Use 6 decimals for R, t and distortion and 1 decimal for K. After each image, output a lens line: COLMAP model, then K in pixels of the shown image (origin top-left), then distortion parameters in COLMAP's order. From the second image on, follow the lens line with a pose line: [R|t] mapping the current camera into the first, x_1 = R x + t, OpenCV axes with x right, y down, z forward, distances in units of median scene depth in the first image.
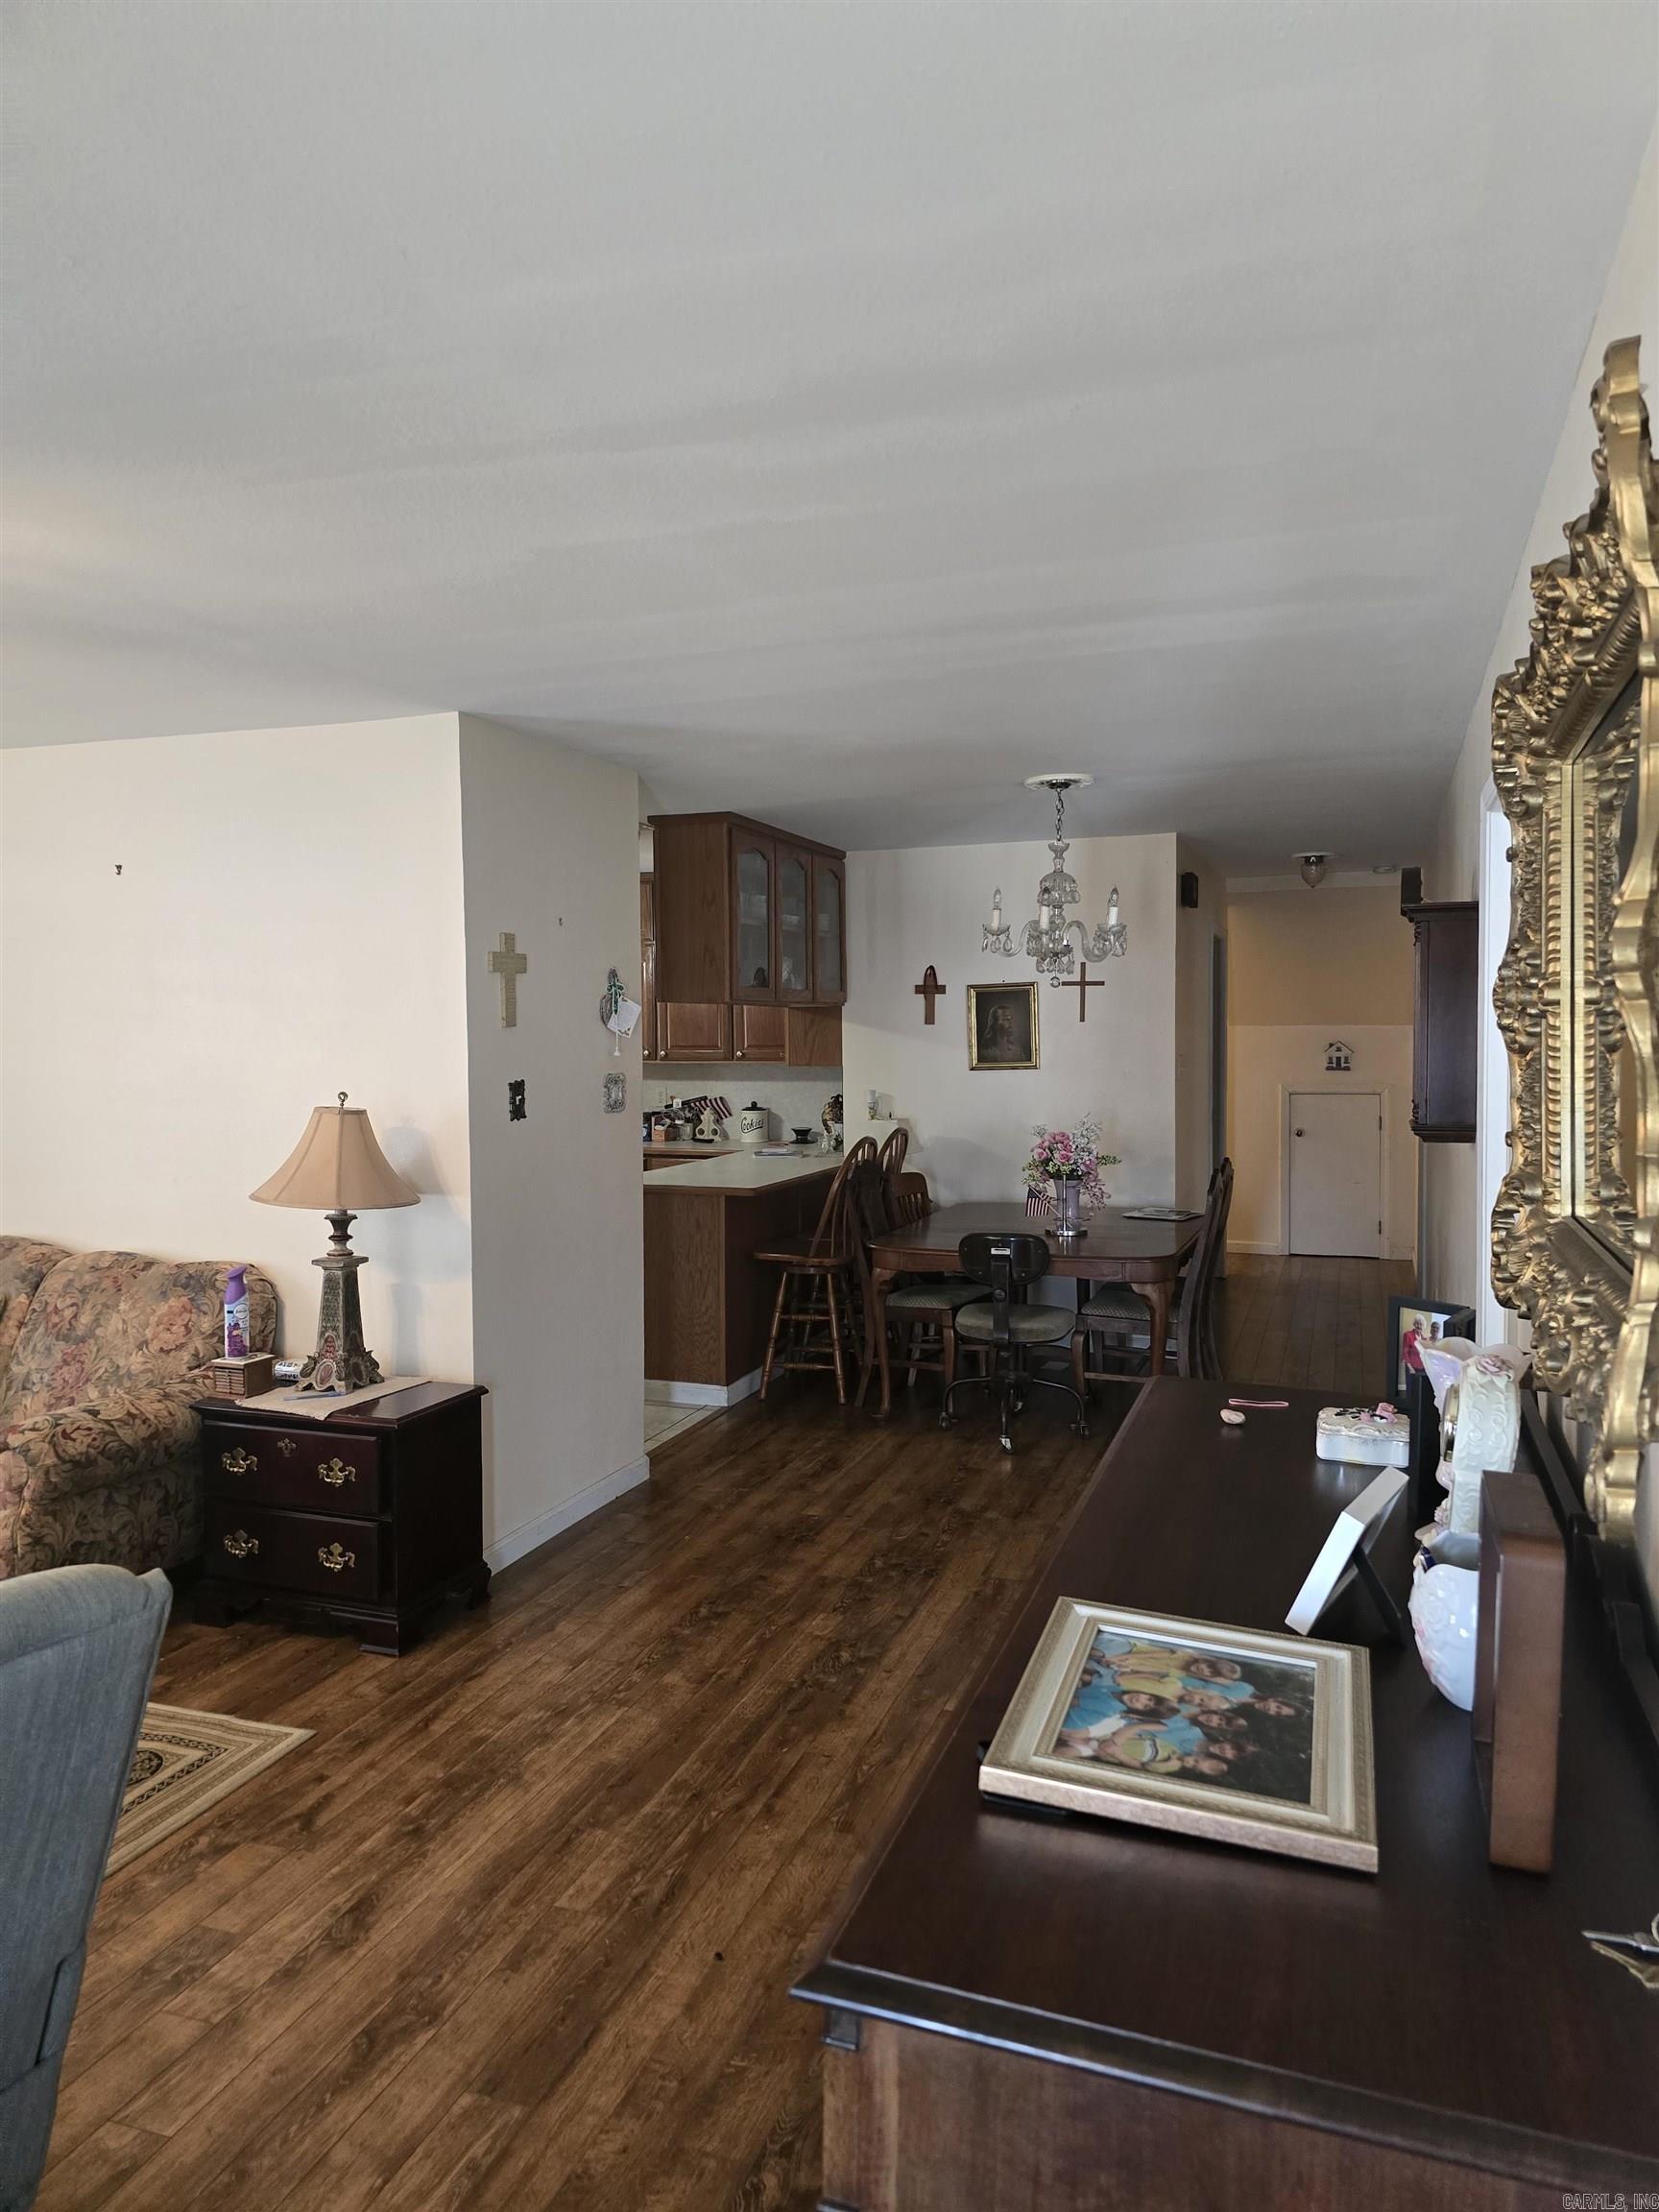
lens RADIAL K [[1480.0, 0, 863.3], [0, 1480.0, 1093.1], [0, 0, 1]] dist [0.002675, -0.007294]
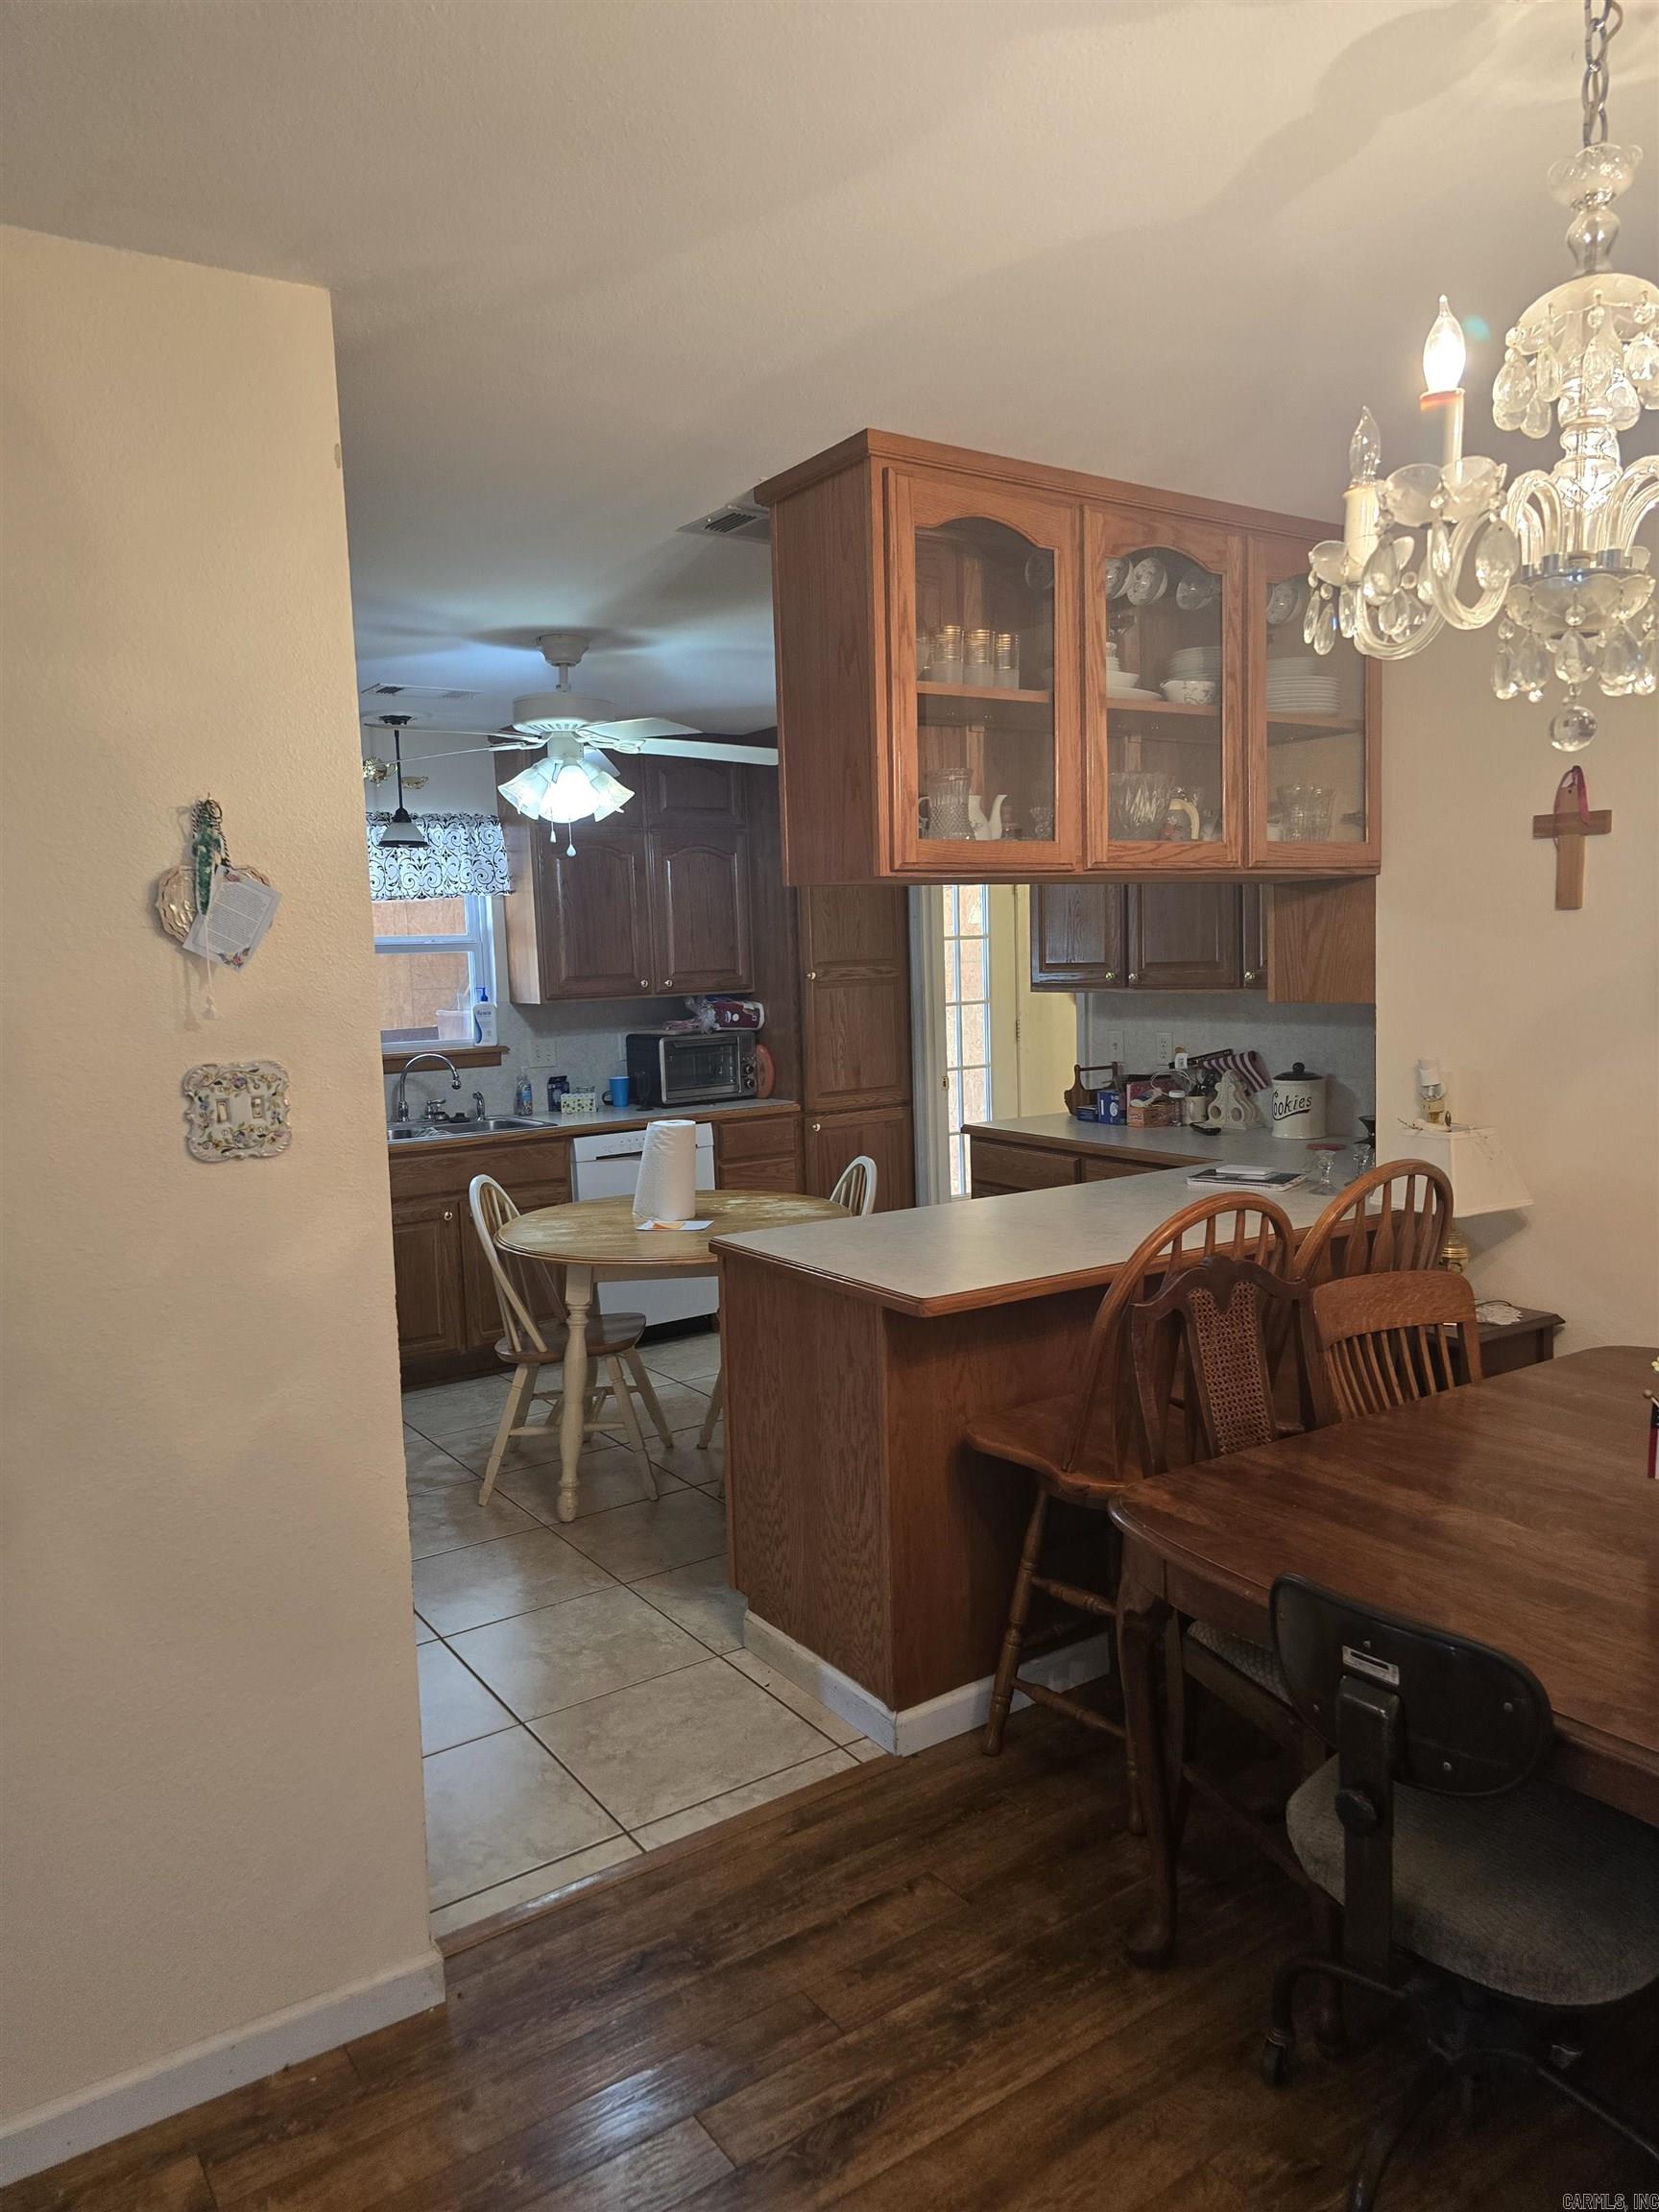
lens RADIAL K [[1486.1, 0, 800.7], [0, 1486.1, 1093.5], [0, 0, 1]] dist [0.073514, -0.069184]
pose [[0.789787, 0.038337, -0.612183, 0.160083], [0.000934, 0.997969, 0.063702, -0.024513], [0.613381, -0.050883, 0.788146, 0.602815]]
